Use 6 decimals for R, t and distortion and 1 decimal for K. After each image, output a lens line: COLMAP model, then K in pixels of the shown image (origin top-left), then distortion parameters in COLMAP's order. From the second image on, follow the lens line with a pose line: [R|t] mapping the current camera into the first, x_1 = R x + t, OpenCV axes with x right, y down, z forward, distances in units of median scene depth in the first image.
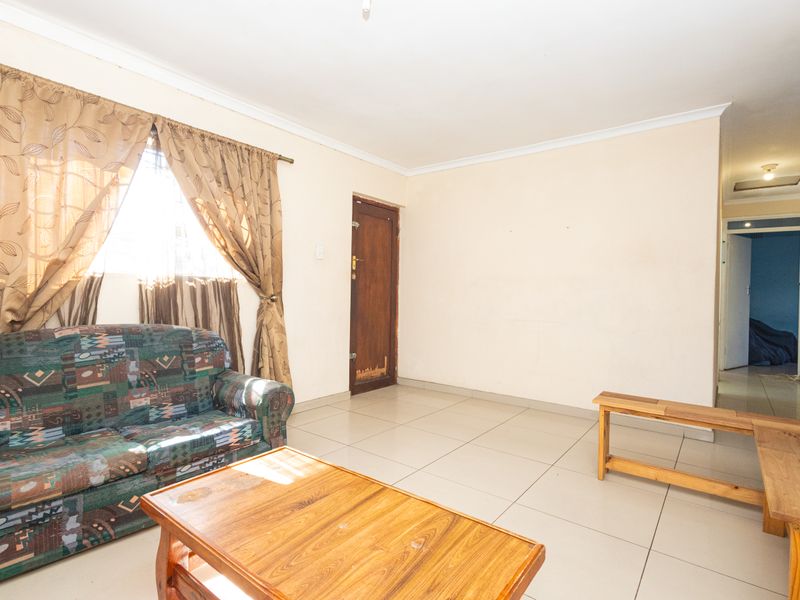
lens RADIAL K [[414.0, 0, 399.0], [0, 414.0, 299.0], [0, 0, 1]] dist [0.005829, 0.000728]
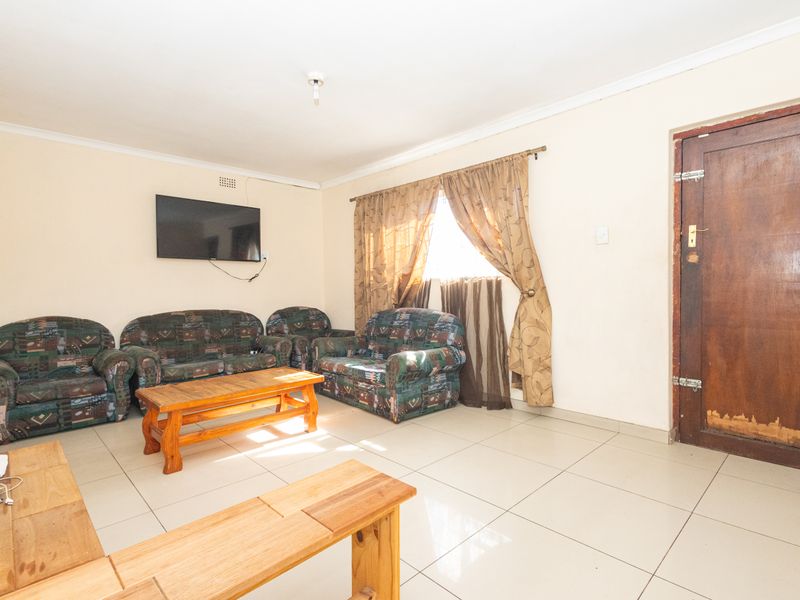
lens RADIAL K [[414.0, 0, 398.9], [0, 414.0, 299.4], [0, 0, 1]] dist [0.005829, 0.000728]
pose [[-0.140189, 0.008441, -0.990089, 0.910083], [-0.005165, 0.999944, 0.009256, 0.008478], [0.990111, 0.006411, -0.140138, 1.004090]]
